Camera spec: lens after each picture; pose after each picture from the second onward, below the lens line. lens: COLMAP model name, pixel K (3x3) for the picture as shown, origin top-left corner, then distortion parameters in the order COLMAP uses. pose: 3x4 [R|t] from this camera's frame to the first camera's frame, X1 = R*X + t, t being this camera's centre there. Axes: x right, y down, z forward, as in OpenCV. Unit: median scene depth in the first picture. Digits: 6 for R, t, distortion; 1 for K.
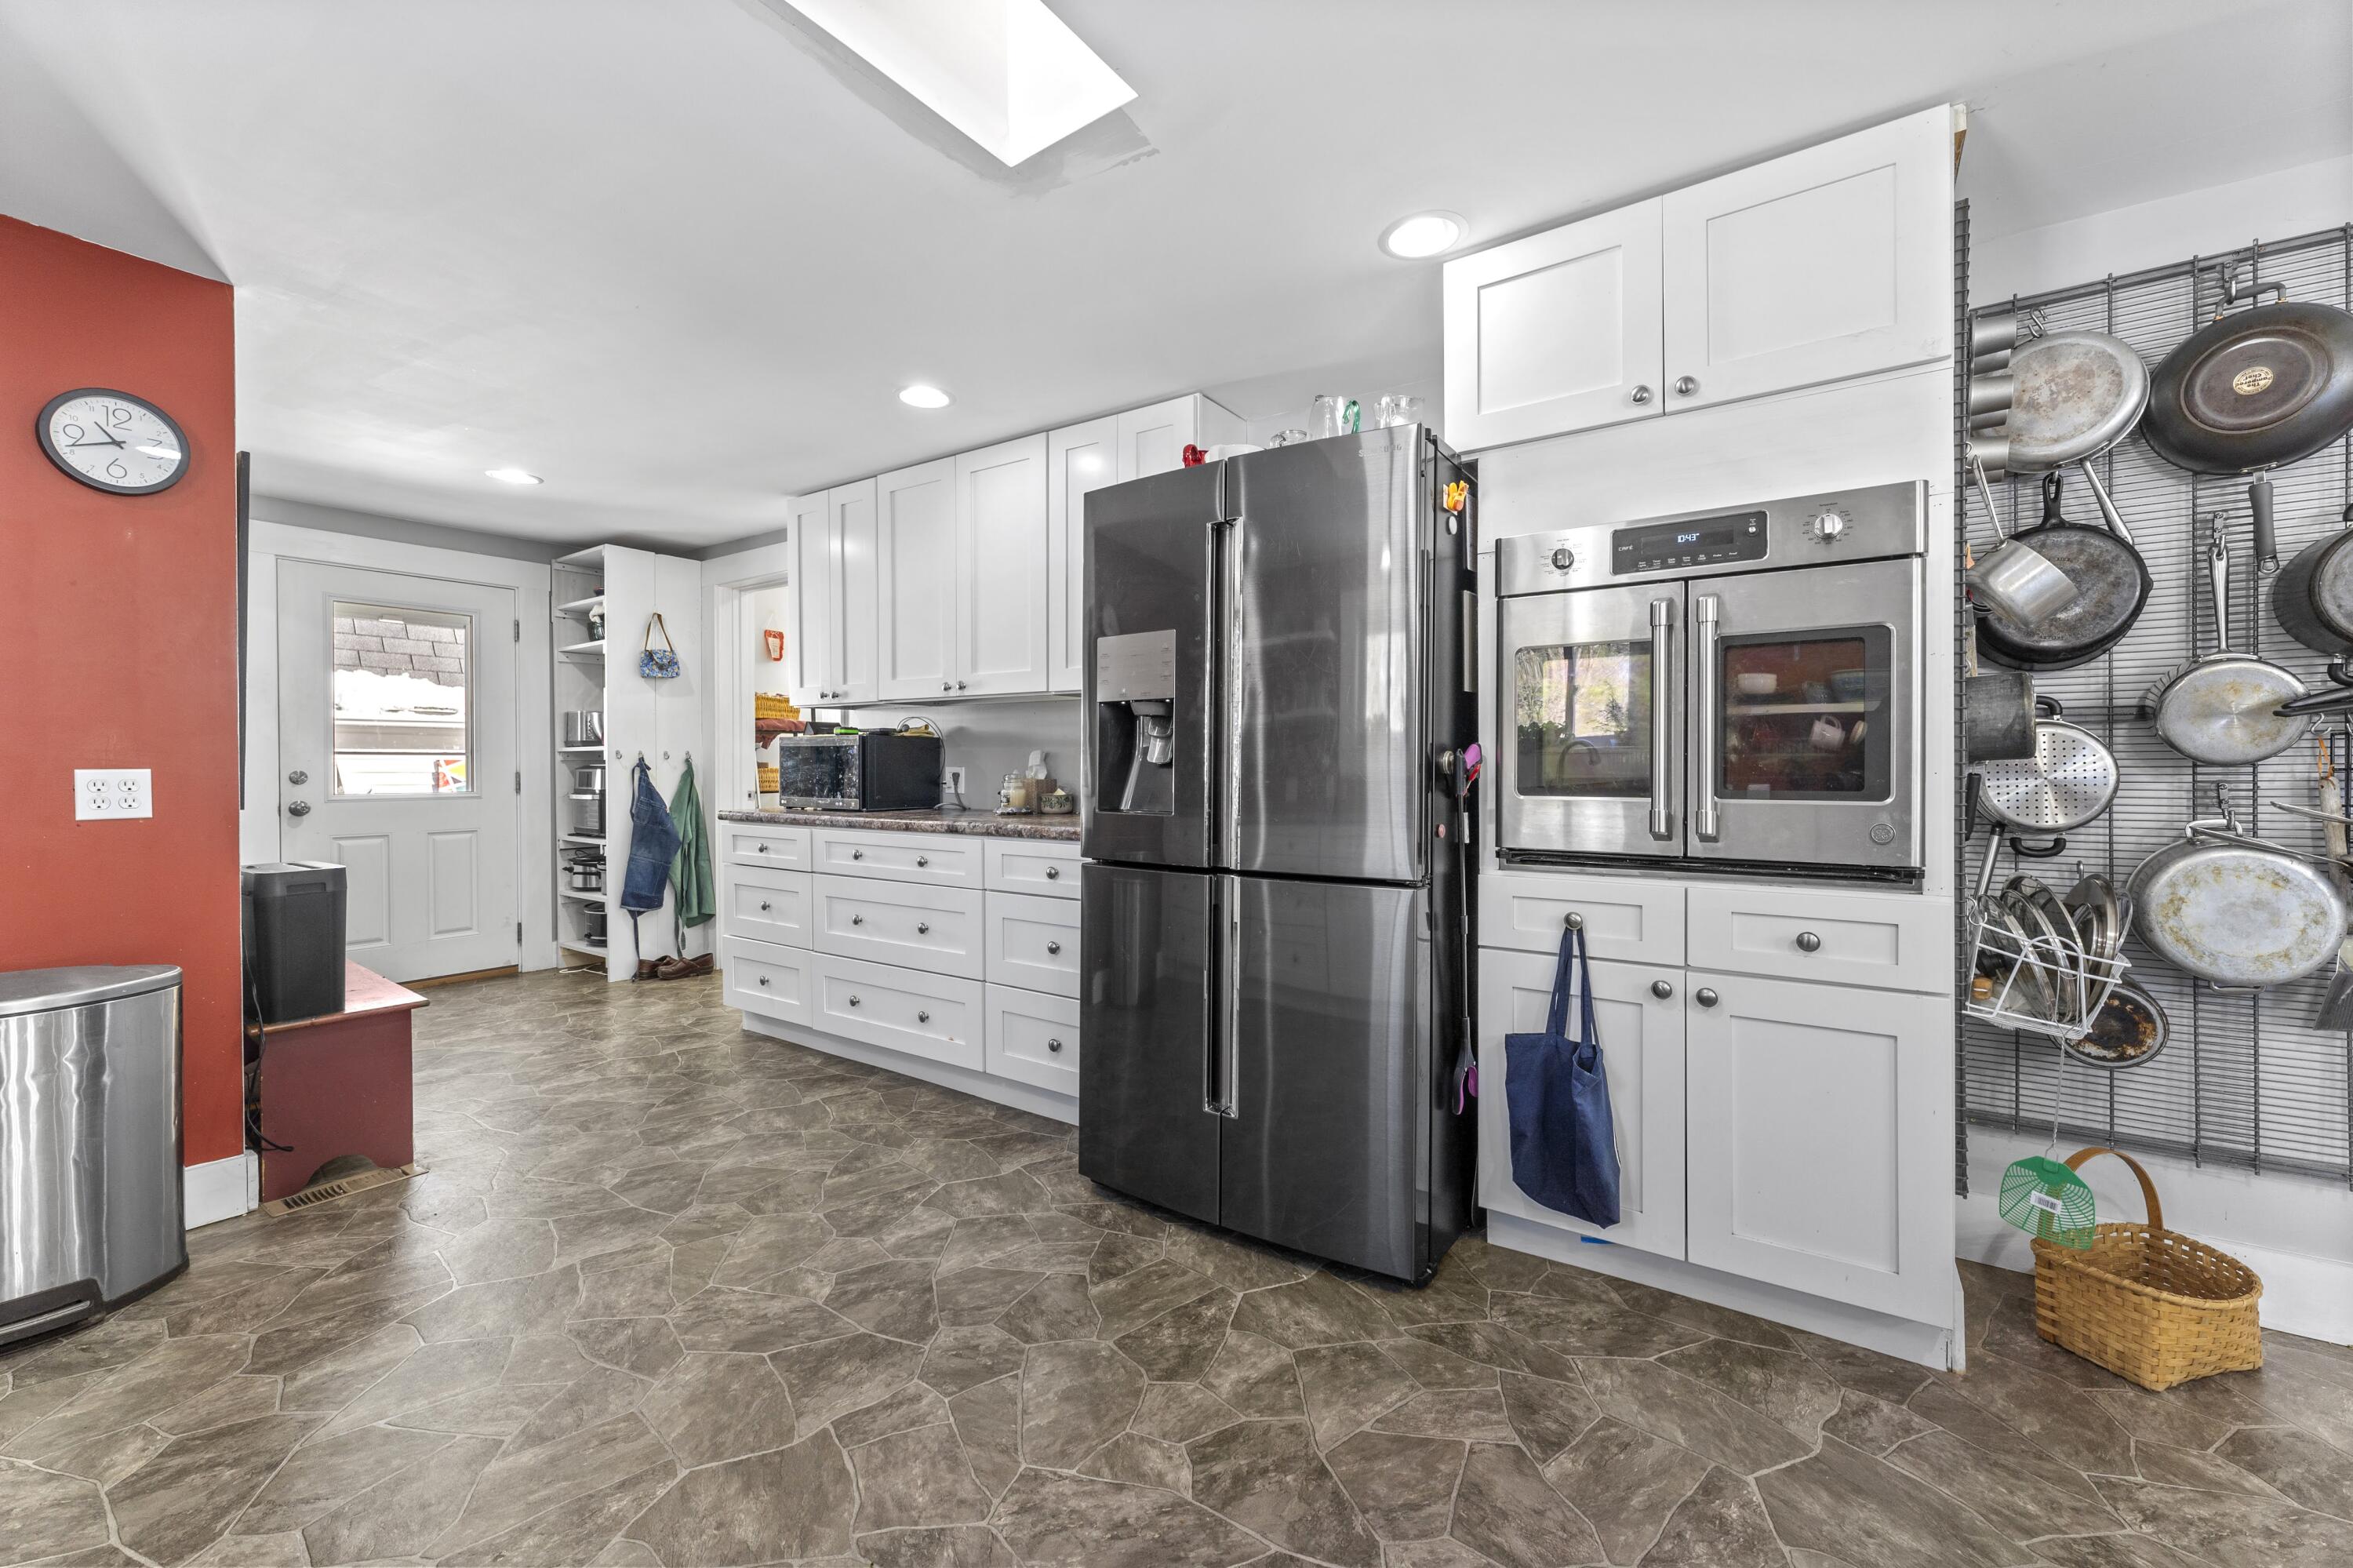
lens RADIAL K [[927.5, 0, 1185.3], [0, 927.5, 775.2], [0, 0, 1]] dist [0.001177, 0.000094]
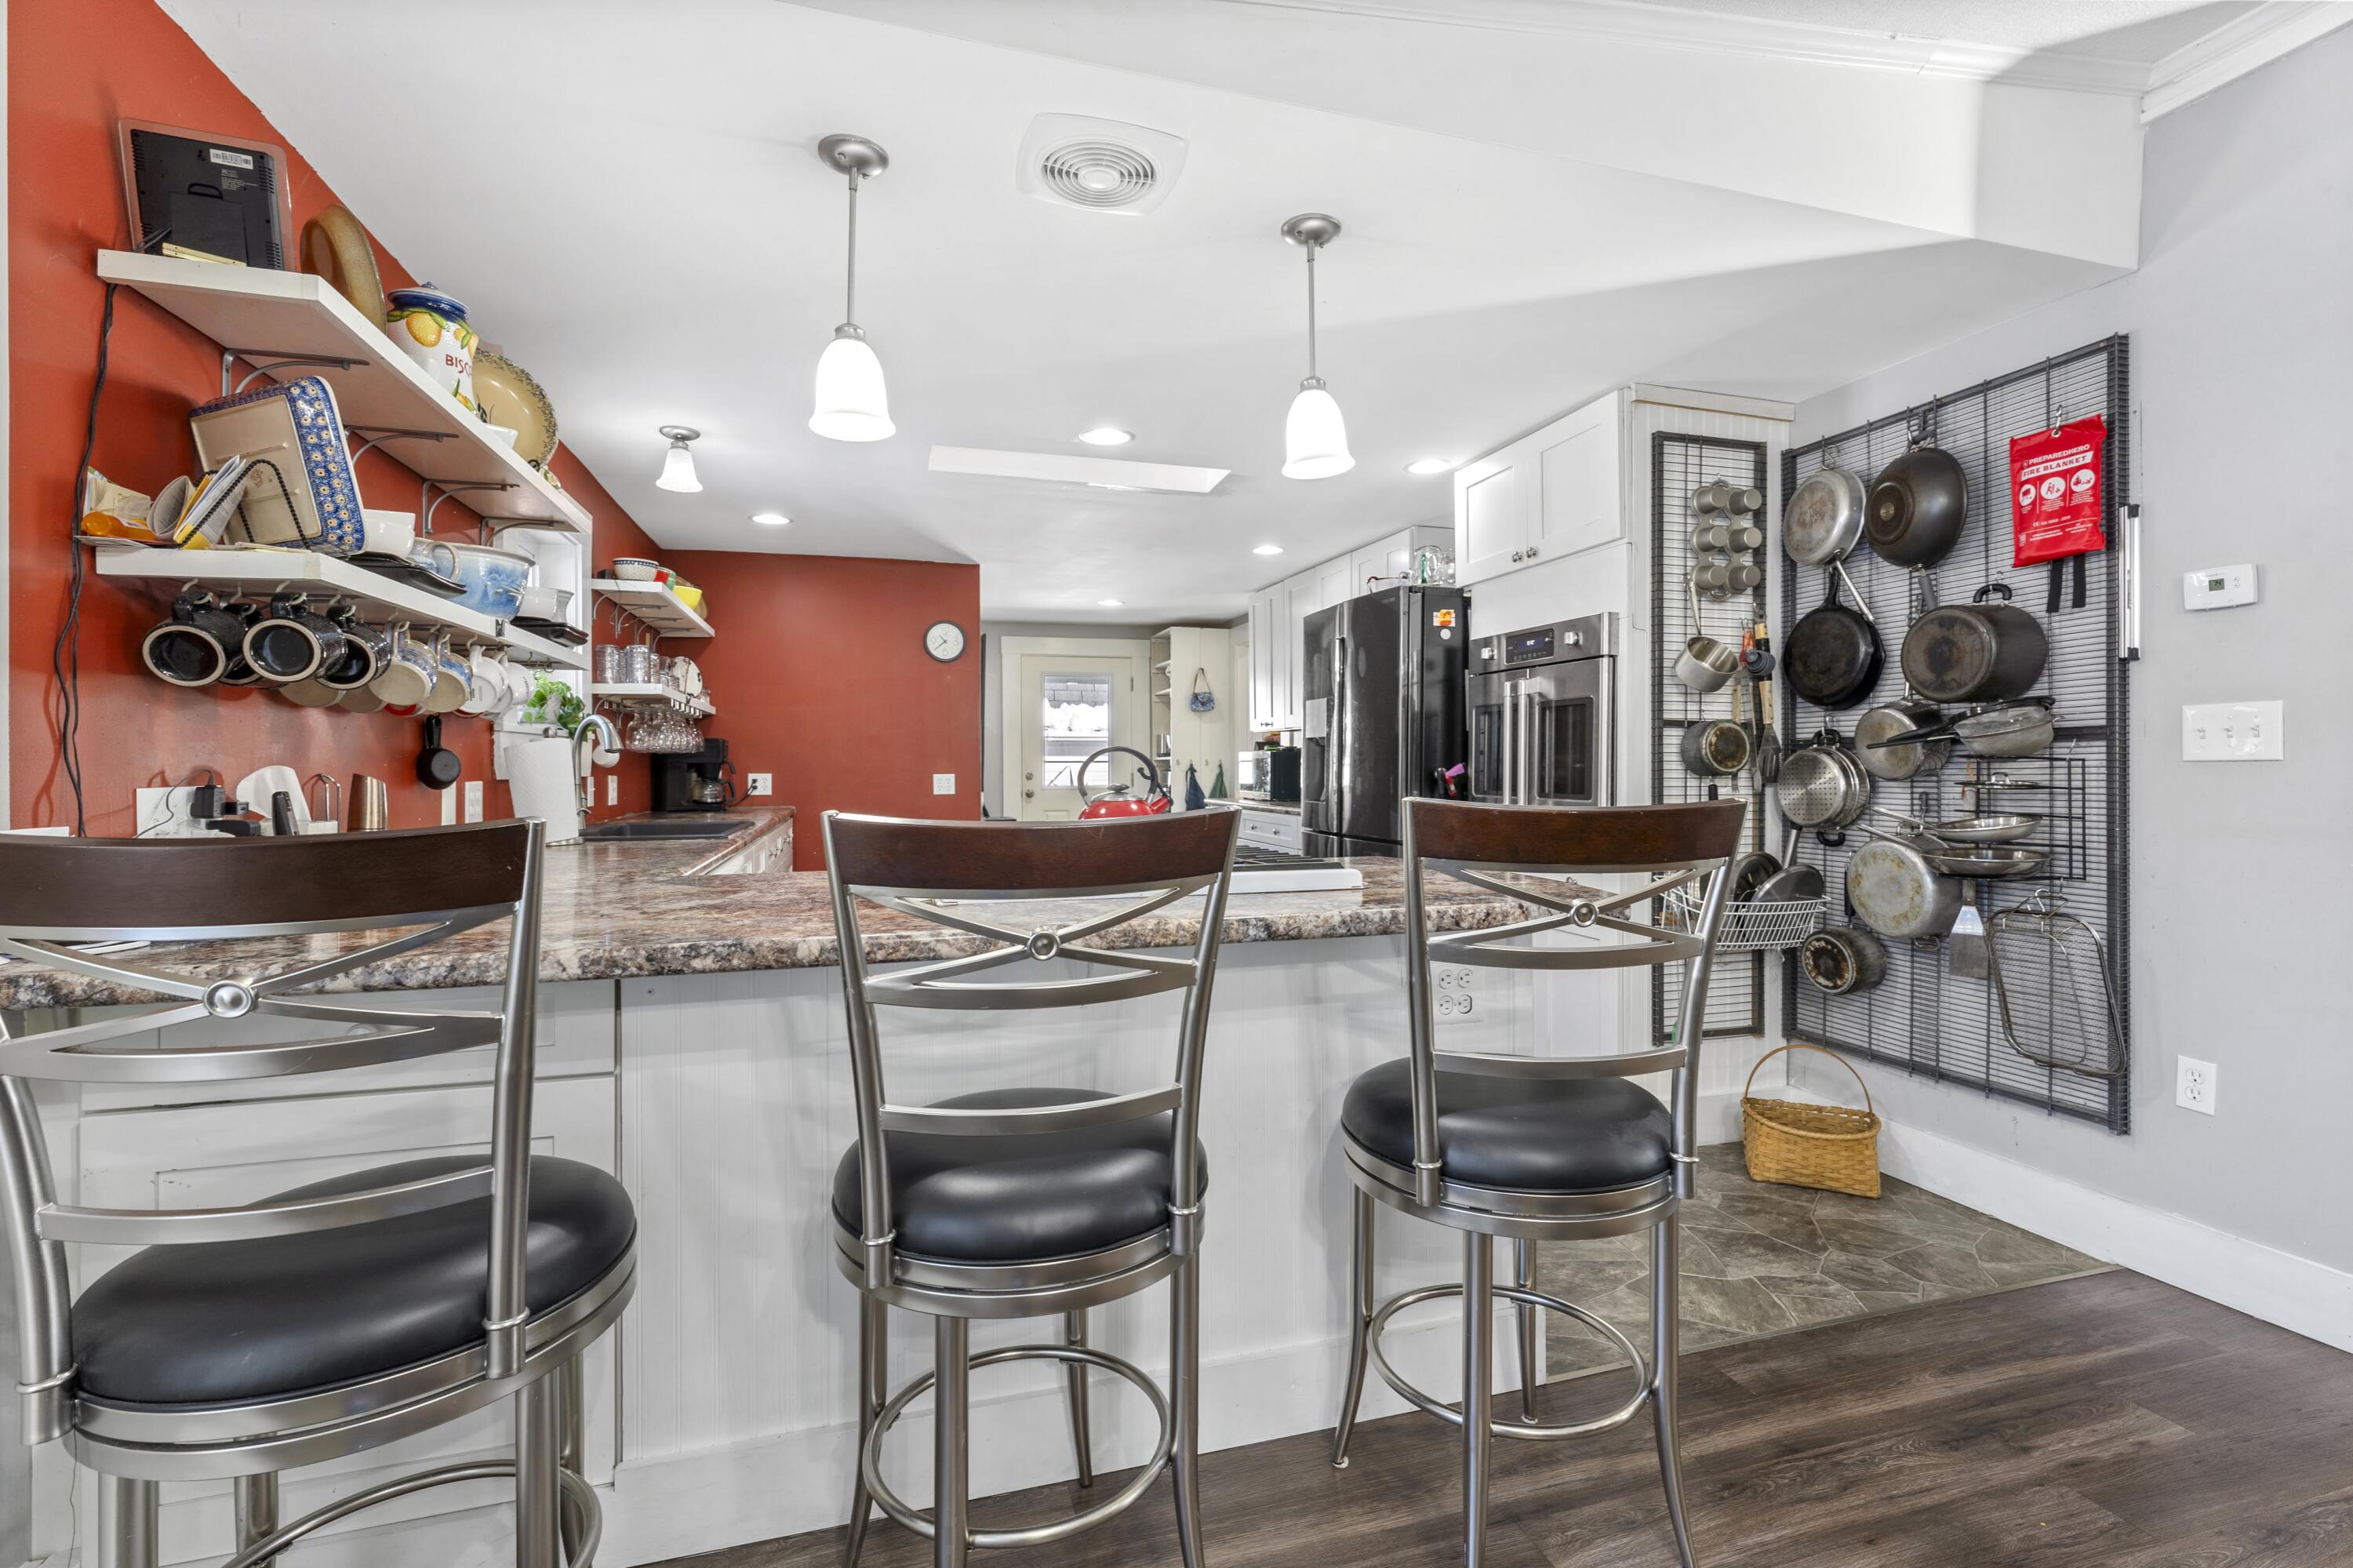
lens RADIAL K [[1059.8, 0, 1175.4], [0, 1059.8, 773.3], [0, 0, 1]] dist [-0.002546, -0.000622]
pose [[0.772304, 0.006830, -0.635217, 0.537071], [-0.008587, 0.999963, 0.000312, -0.005681], [0.635196, 0.005213, 0.772334, -0.378542]]
